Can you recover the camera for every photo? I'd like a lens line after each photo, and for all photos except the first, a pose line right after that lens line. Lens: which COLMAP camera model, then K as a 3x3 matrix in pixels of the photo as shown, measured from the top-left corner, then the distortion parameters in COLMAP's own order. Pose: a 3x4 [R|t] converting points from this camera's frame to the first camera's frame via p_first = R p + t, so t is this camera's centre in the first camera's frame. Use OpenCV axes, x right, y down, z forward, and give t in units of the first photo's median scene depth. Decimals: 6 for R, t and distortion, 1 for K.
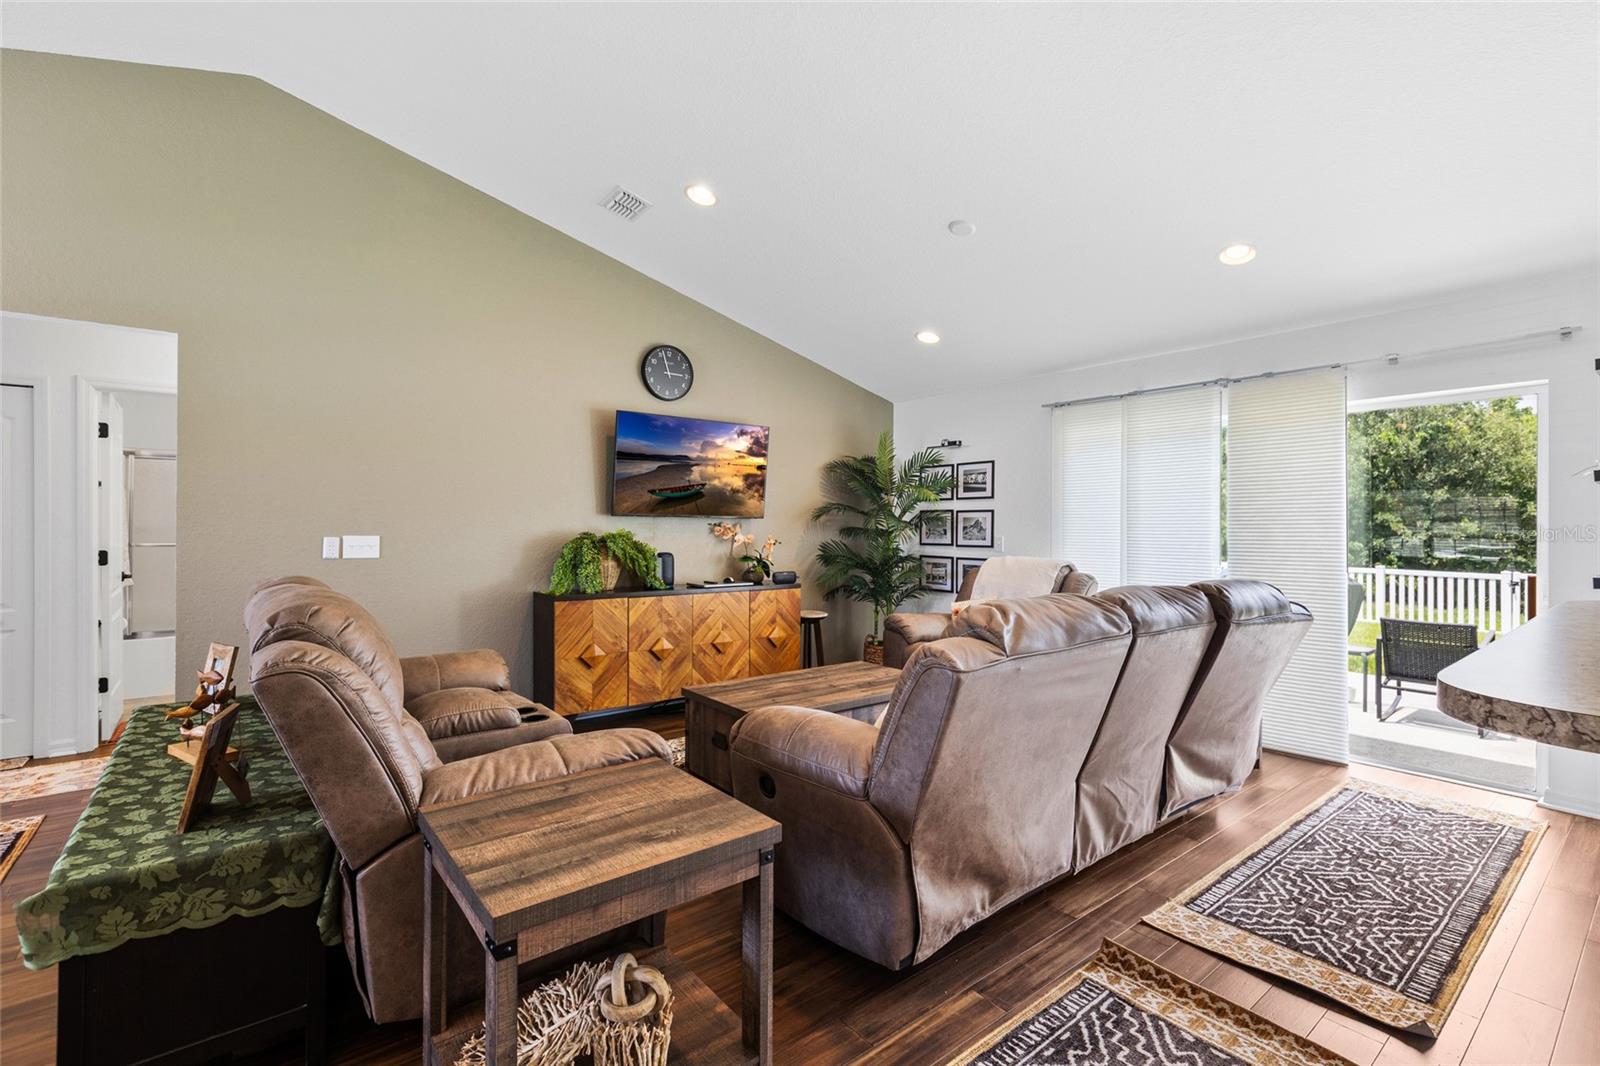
lens RADIAL K [[721.4, 0, 799.9], [0, 721.4, 525.9], [0, 0, 1]] dist [-0.002395, -0.000890]
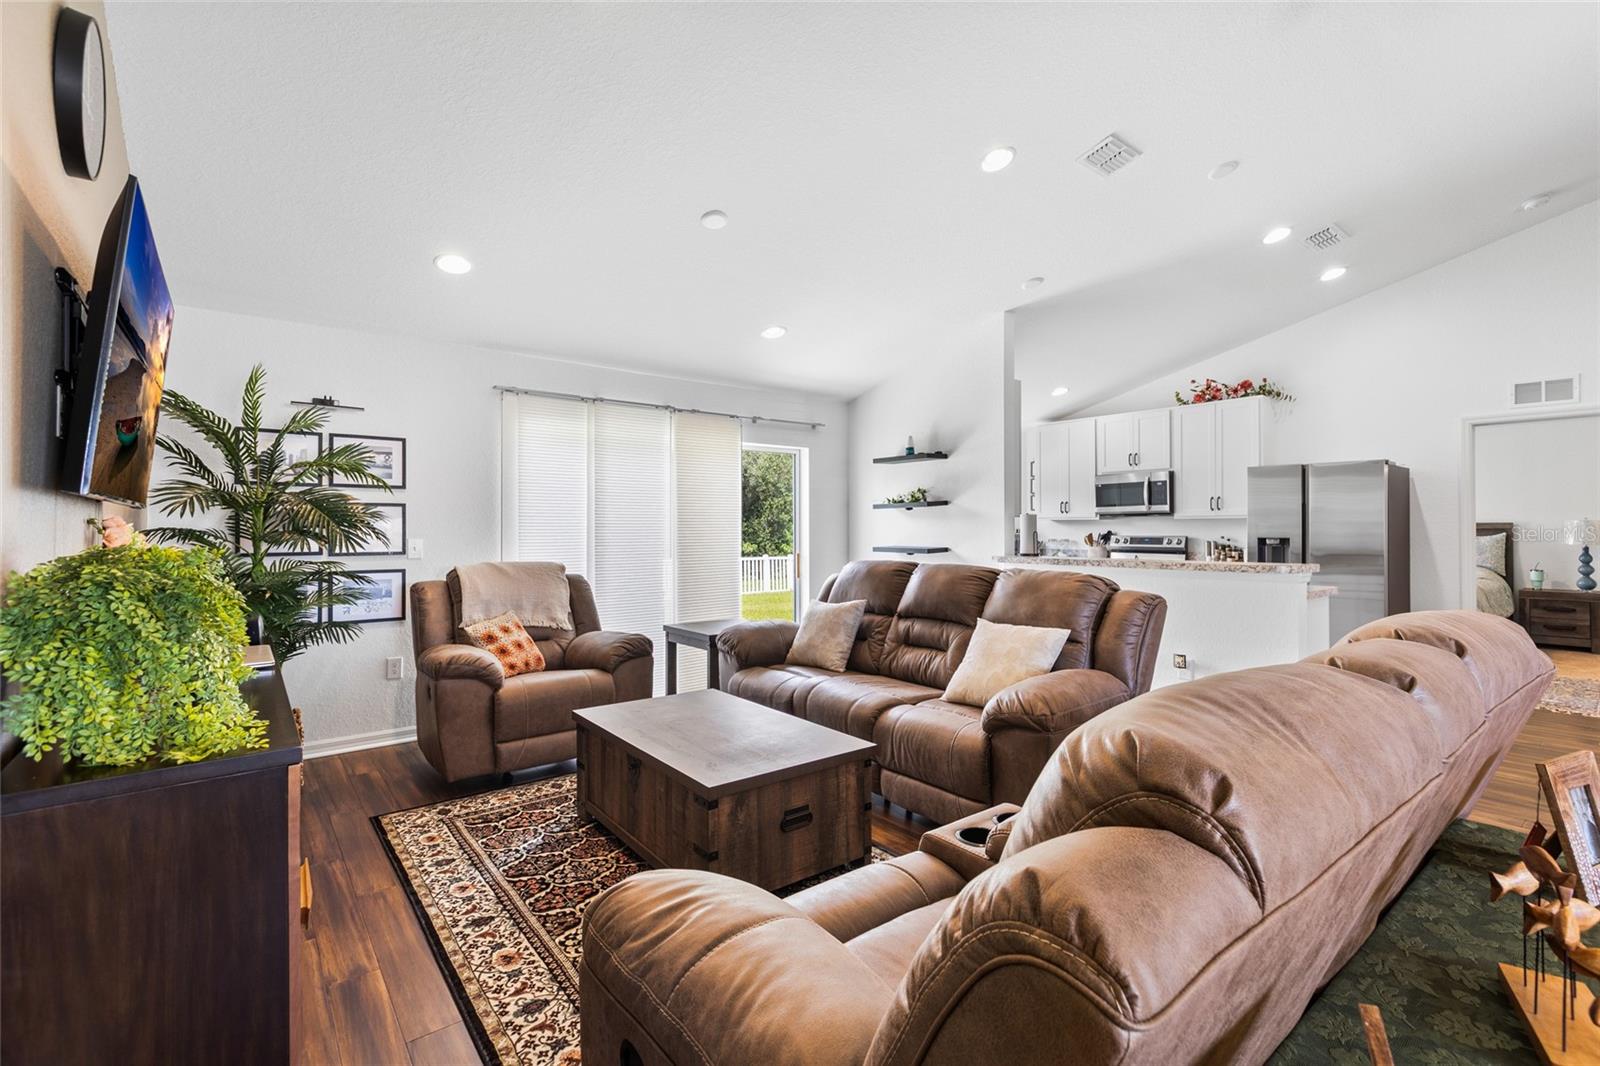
lens RADIAL K [[721.4, 0, 799.9], [0, 721.4, 525.9], [0, 0, 1]] dist [-0.002395, -0.000890]
pose [[0.003723, -0.003959, 0.999985, -0.516506], [-0.004815, 0.999981, 0.003977, -0.004521], [-0.999981, -0.004829, 0.003704, 0.620152]]
